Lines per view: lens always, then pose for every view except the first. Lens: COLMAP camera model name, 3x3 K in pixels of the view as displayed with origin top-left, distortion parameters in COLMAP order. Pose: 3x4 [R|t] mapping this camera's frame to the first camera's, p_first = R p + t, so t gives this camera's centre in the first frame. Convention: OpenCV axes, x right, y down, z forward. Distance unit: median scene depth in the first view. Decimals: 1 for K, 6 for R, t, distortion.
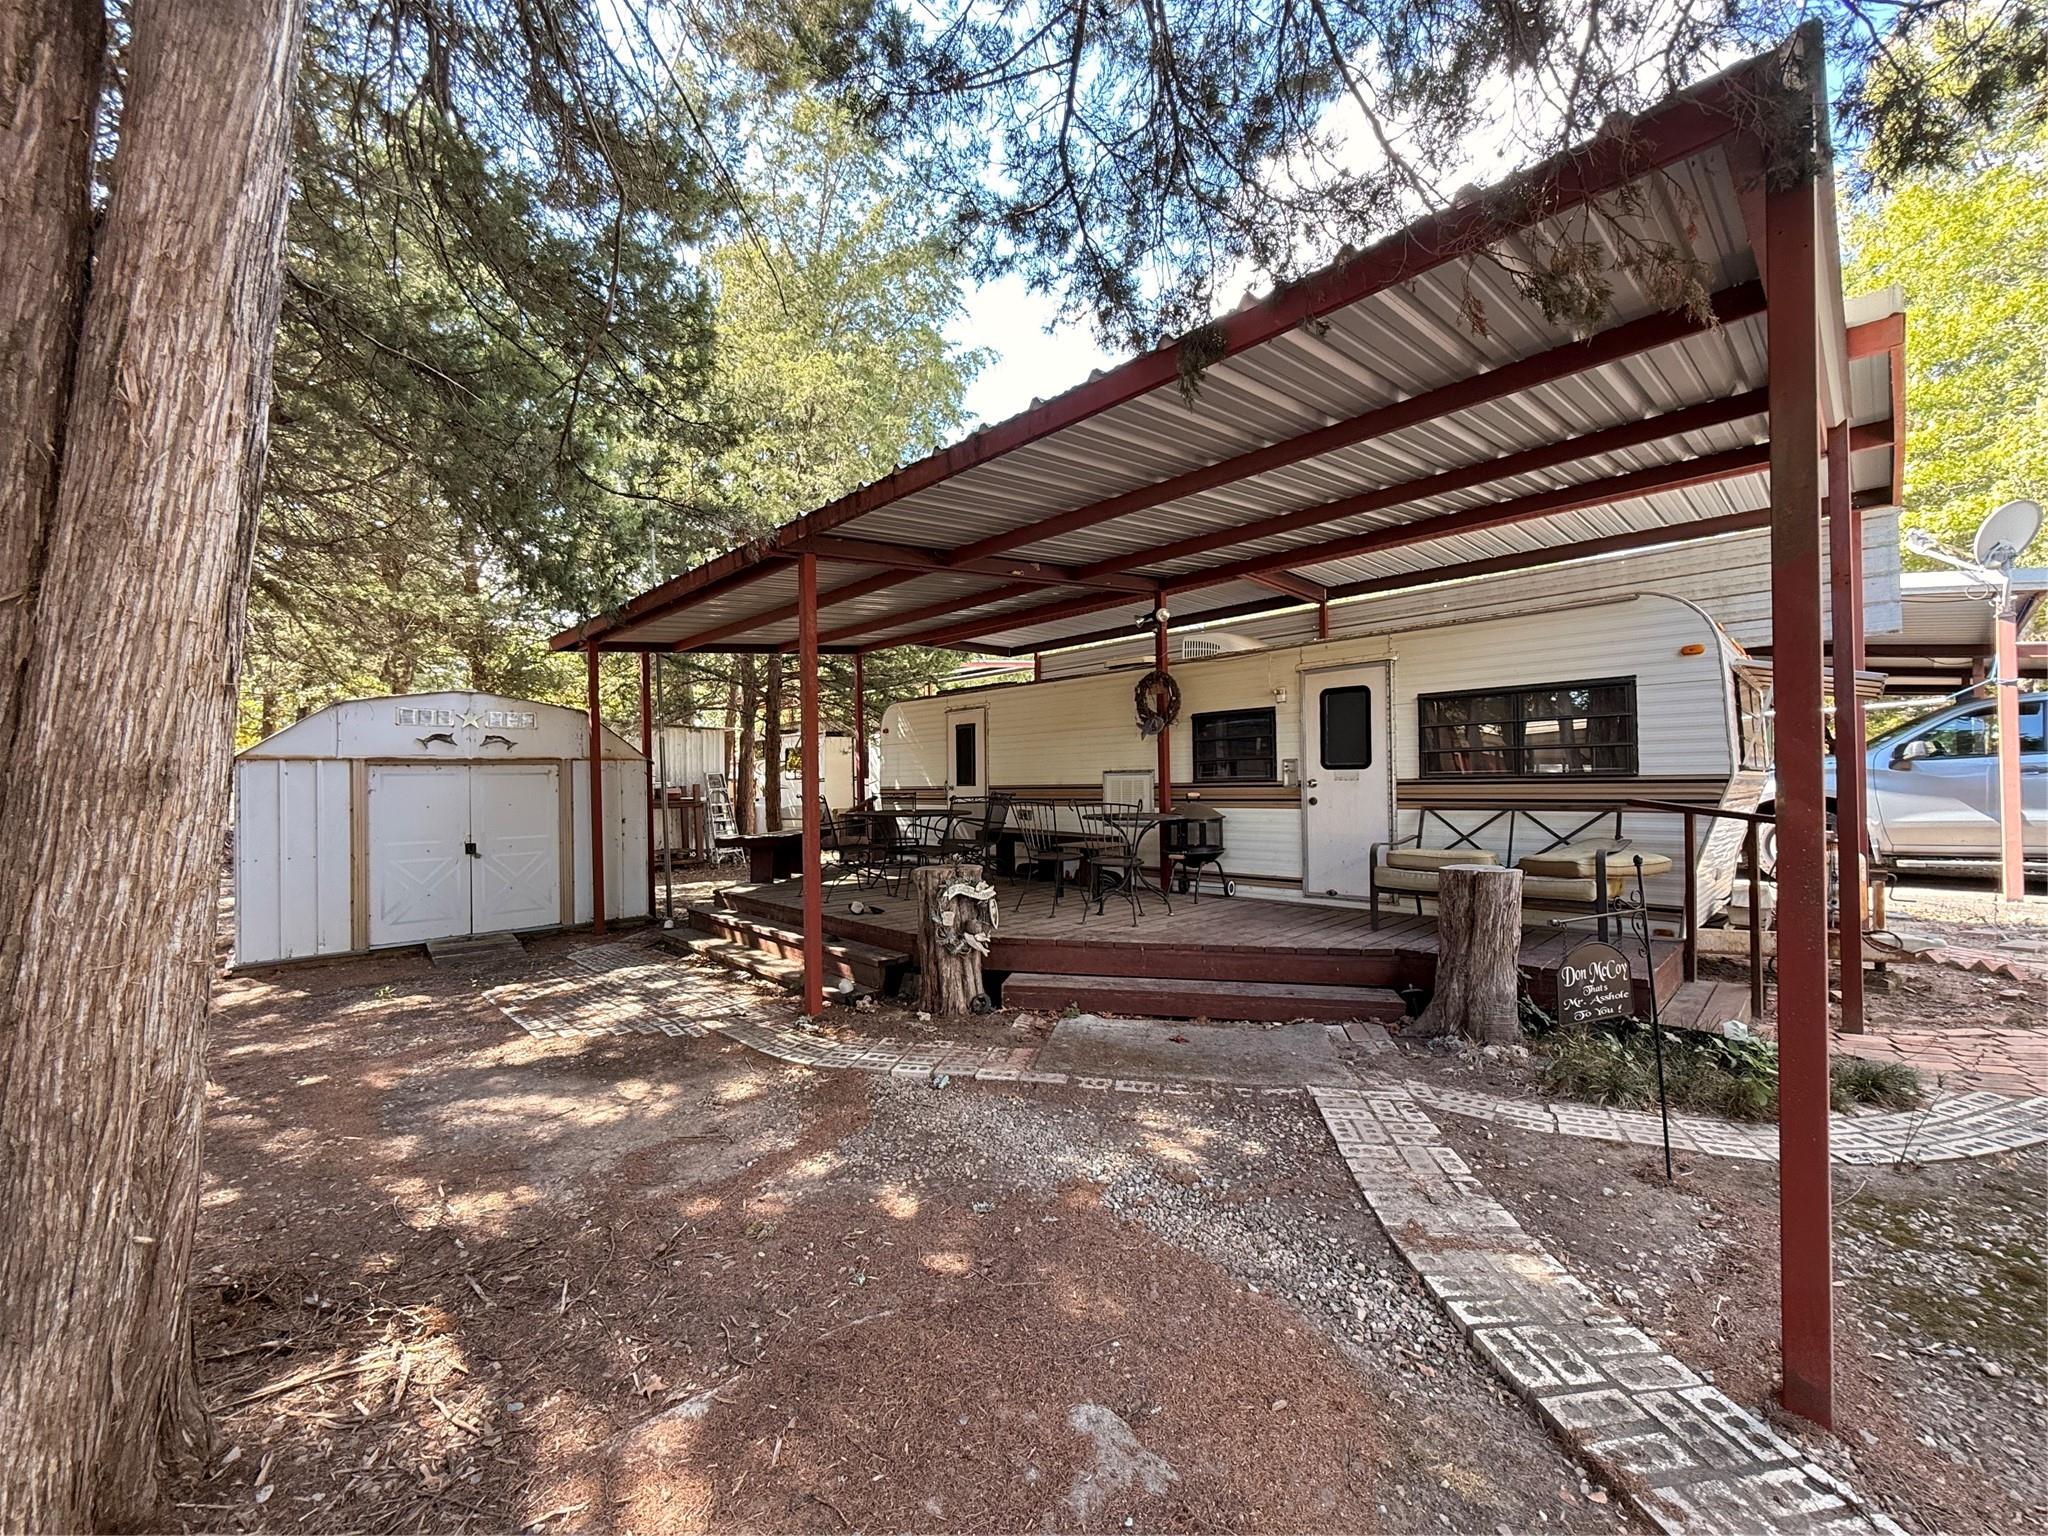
lens RADIAL K [[810.8, 0, 1023.0], [0, 810.8, 771.4], [0, 0, 1]] dist [-0.006514, 0.001213]
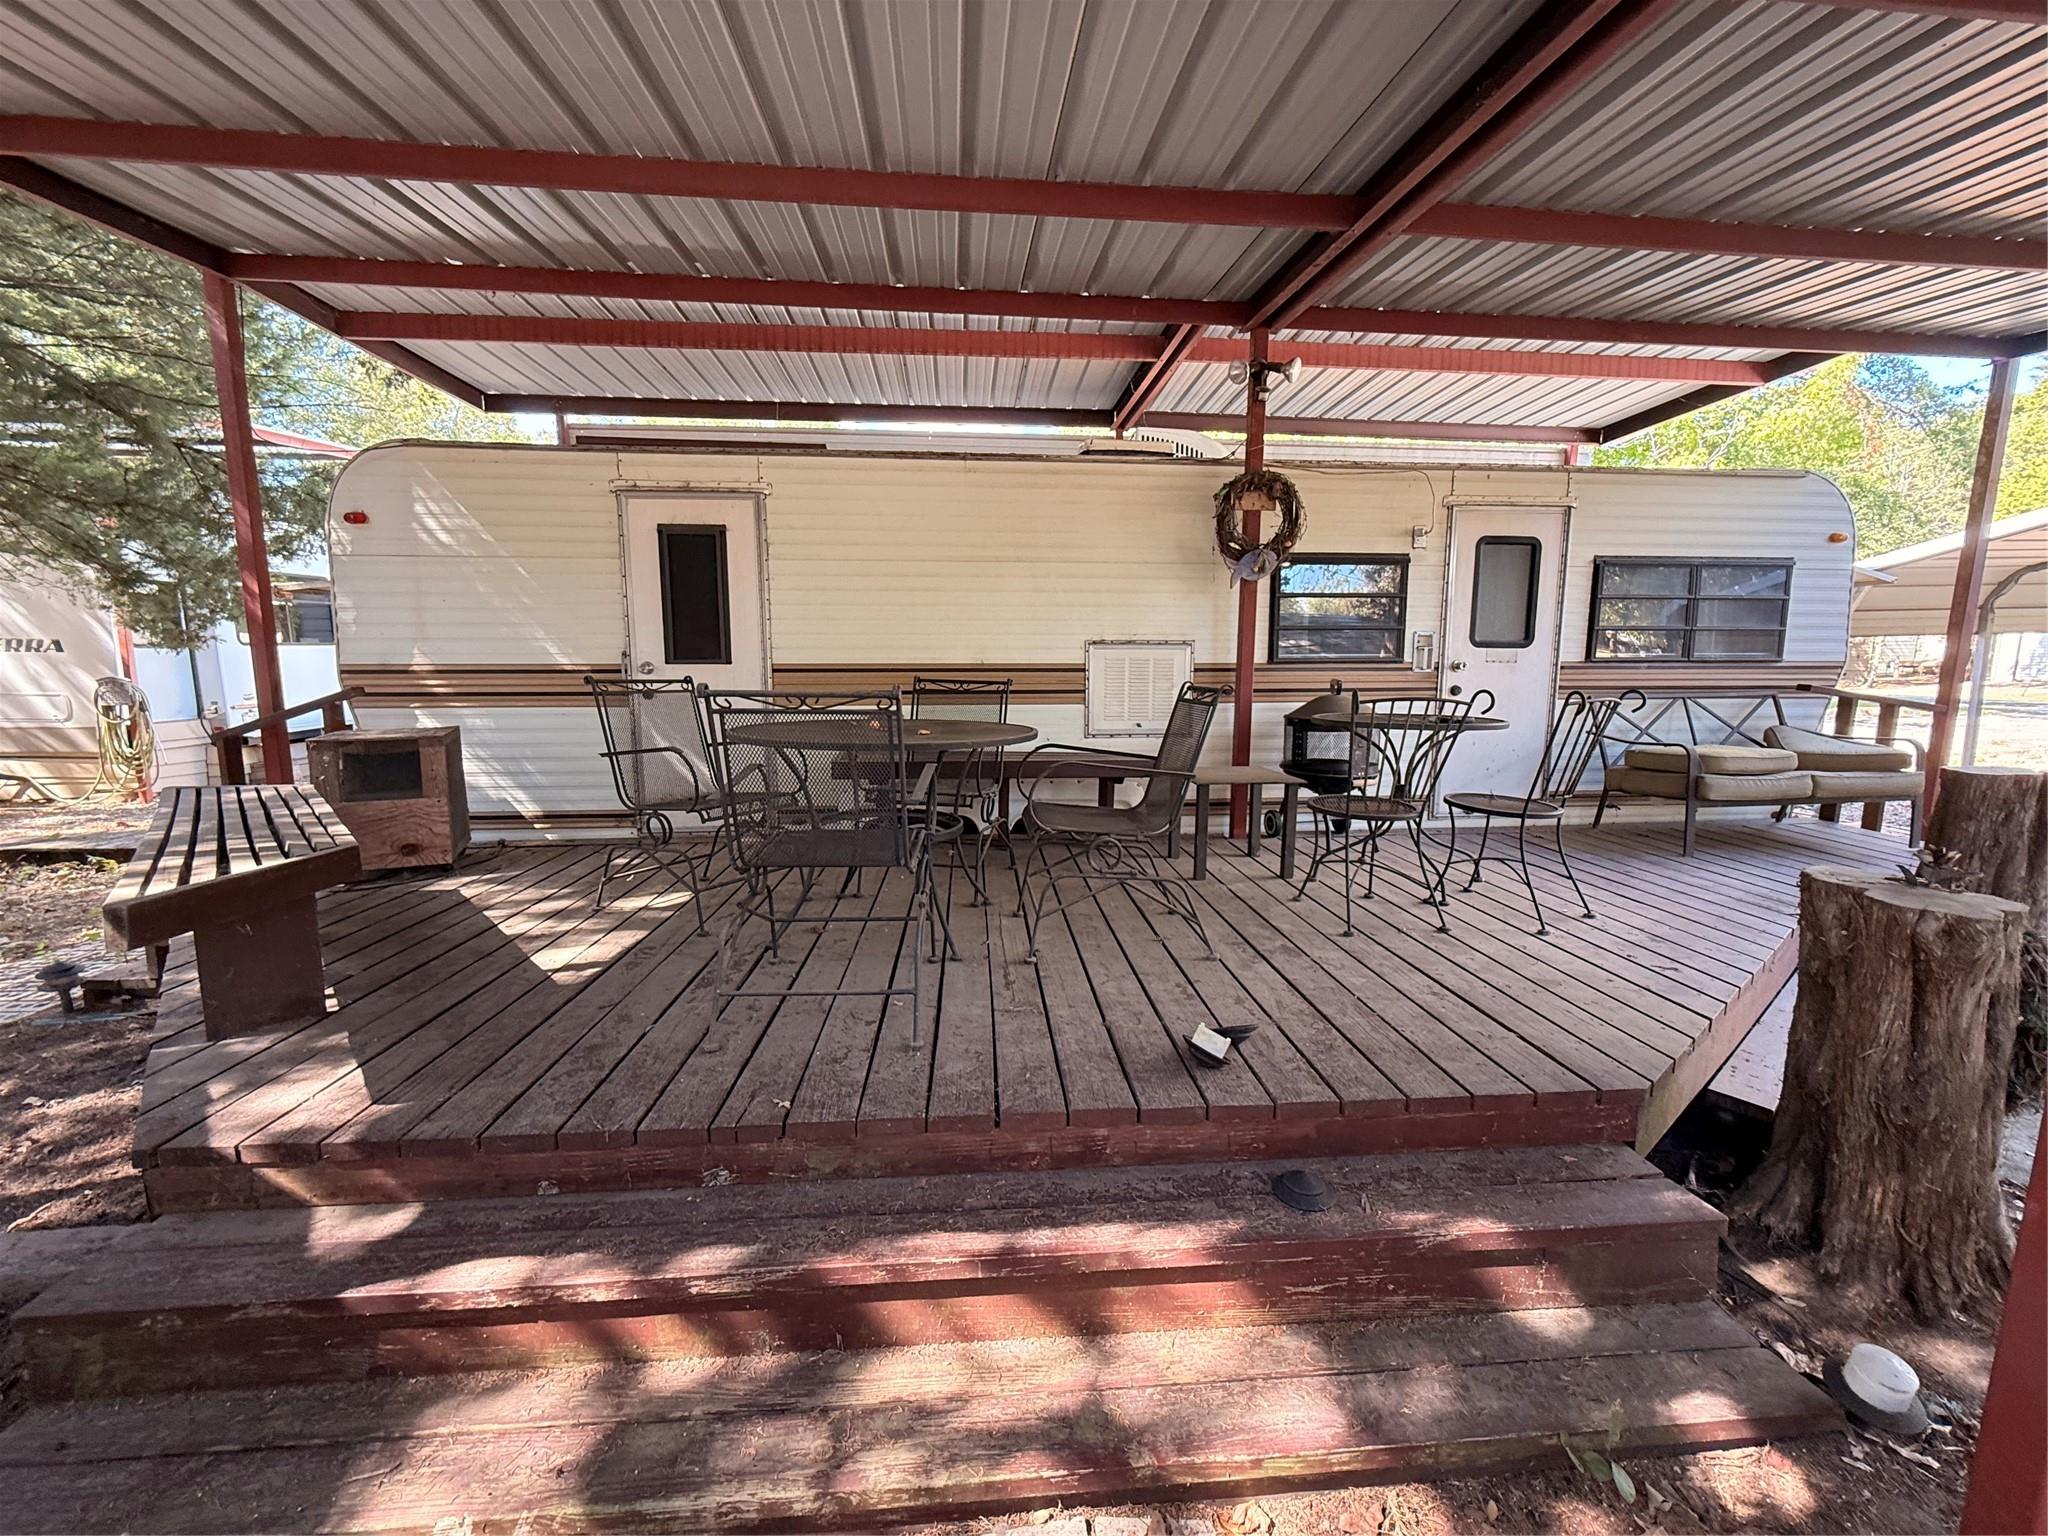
lens RADIAL K [[810.8, 0, 1025.9], [0, 810.8, 763.1], [0, 0, 1]] dist [-0.006514, 0.001213]
pose [[0.632407, -0.073039, 0.771186, -0.453565], [-0.019632, 0.993714, 0.110213, 0.028621], [-0.774388, -0.084839, 0.626997, 0.821427]]
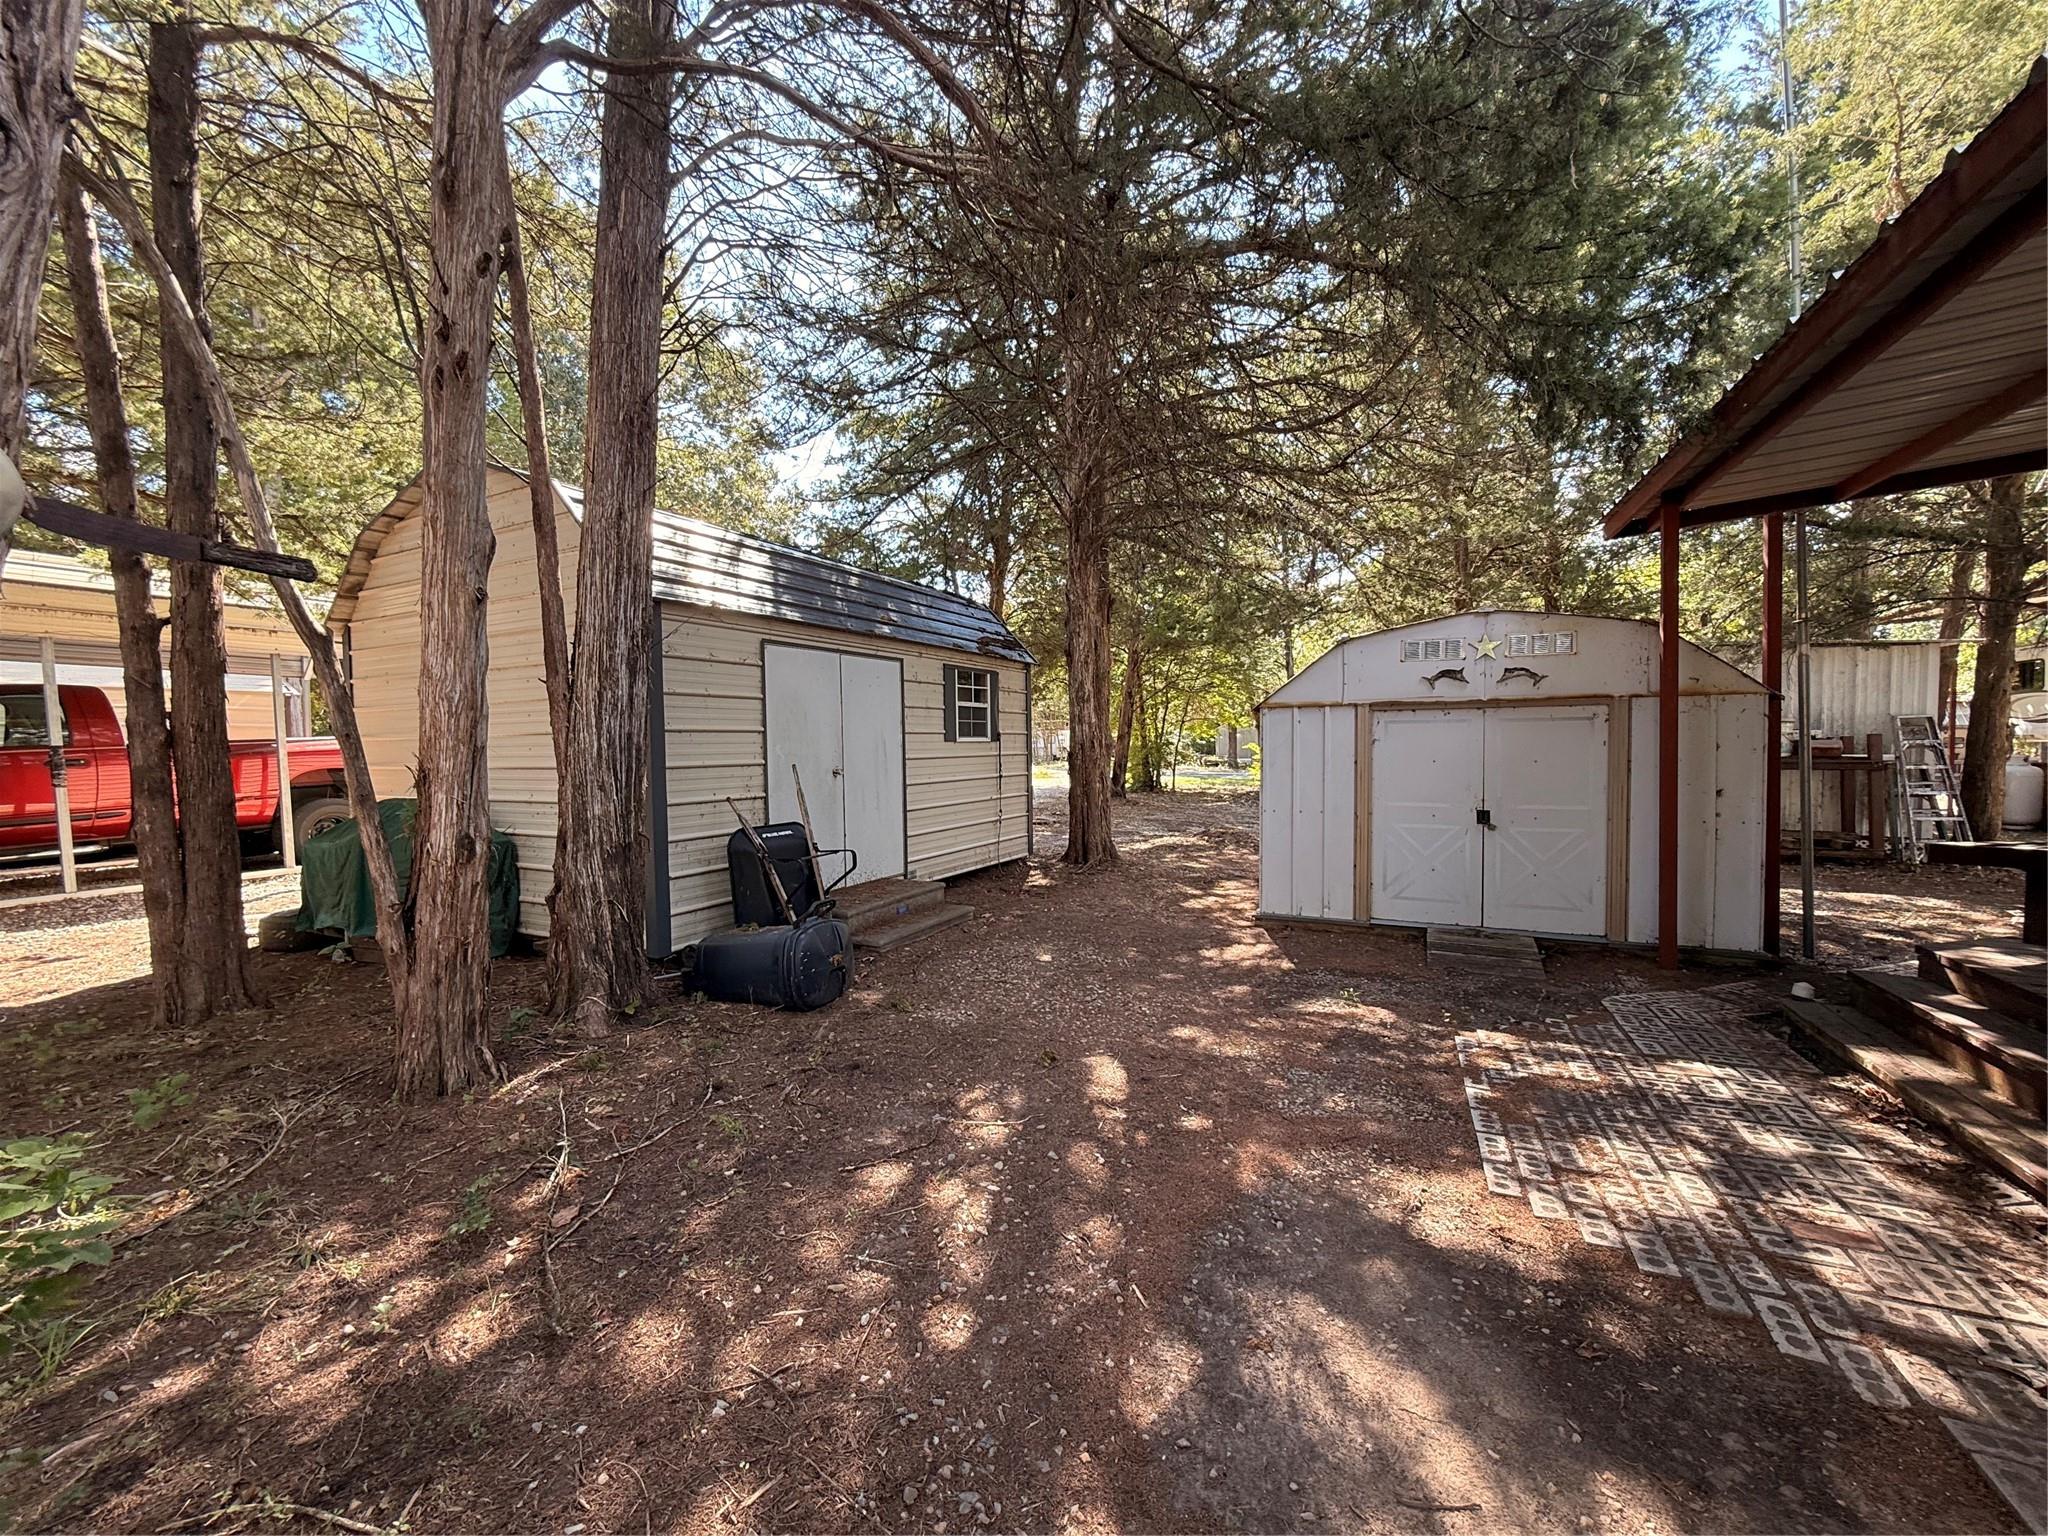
lens RADIAL K [[810.8, 0, 1030.5], [0, 810.8, 768.6], [0, 0, 1]] dist [-0.006514, 0.001213]
pose [[0.373155, 0.040783, -0.926872, -0.151859], [0.015369, 0.998625, 0.050127, 0.004851], [0.927642, -0.032951, 0.372015, 0.362747]]
